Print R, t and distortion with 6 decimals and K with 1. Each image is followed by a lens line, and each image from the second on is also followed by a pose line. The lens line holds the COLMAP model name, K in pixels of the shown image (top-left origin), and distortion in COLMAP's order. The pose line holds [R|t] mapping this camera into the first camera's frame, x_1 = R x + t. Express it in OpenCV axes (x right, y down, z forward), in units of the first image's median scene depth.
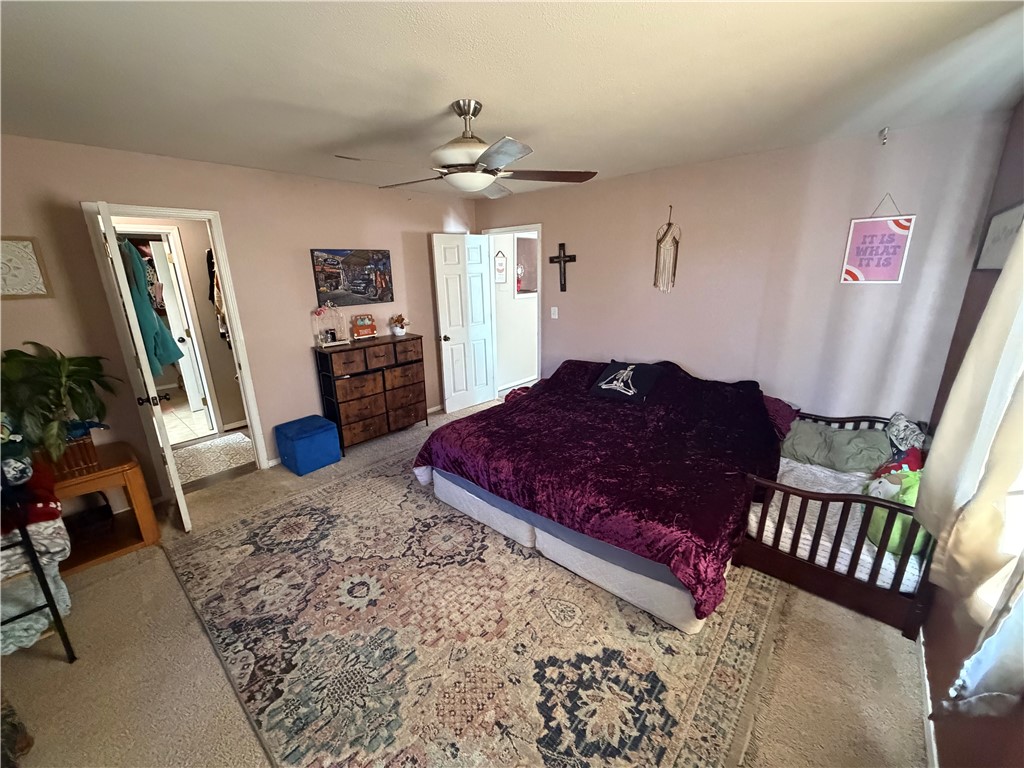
lens RADIAL K [[410.9, 0, 512.3], [0, 410.9, 381.6], [0, 0, 1]] dist [0.001420, 0.000495]
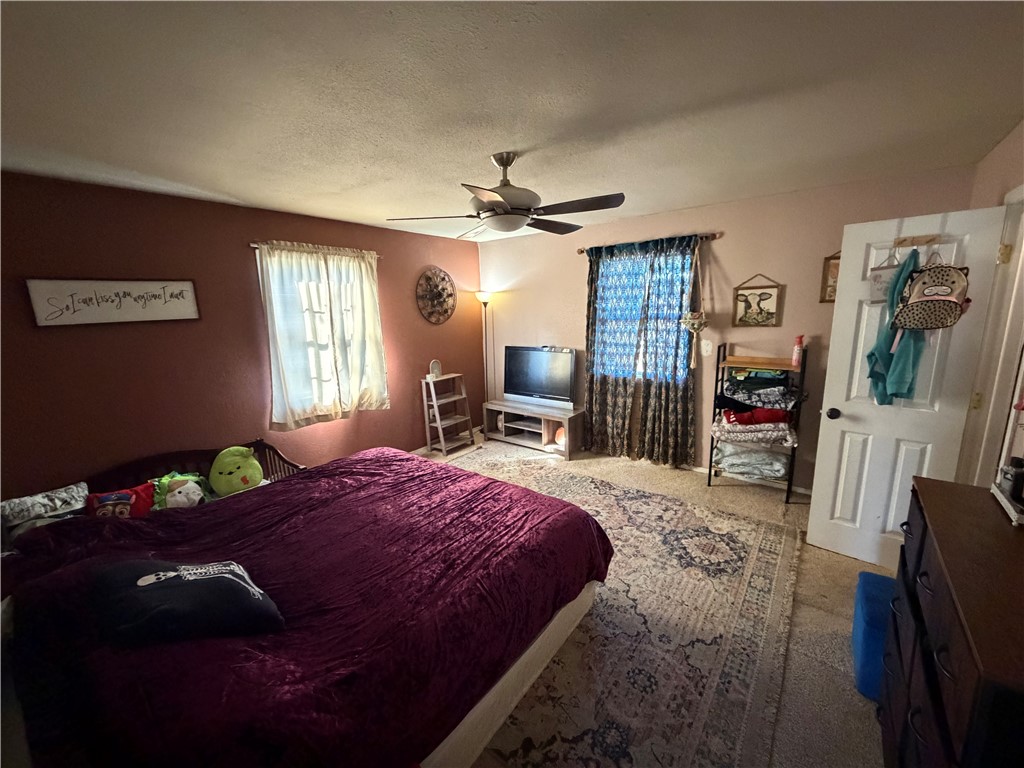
lens RADIAL K [[410.9, 0, 513.3], [0, 410.9, 386.0], [0, 0, 1]] dist [0.001420, 0.000495]
pose [[-0.998088, 0.032887, -0.052343, -0.035392], [0.005784, 0.892708, 0.450599, -0.508347], [0.061545, 0.449435, -0.891191, 1.958182]]
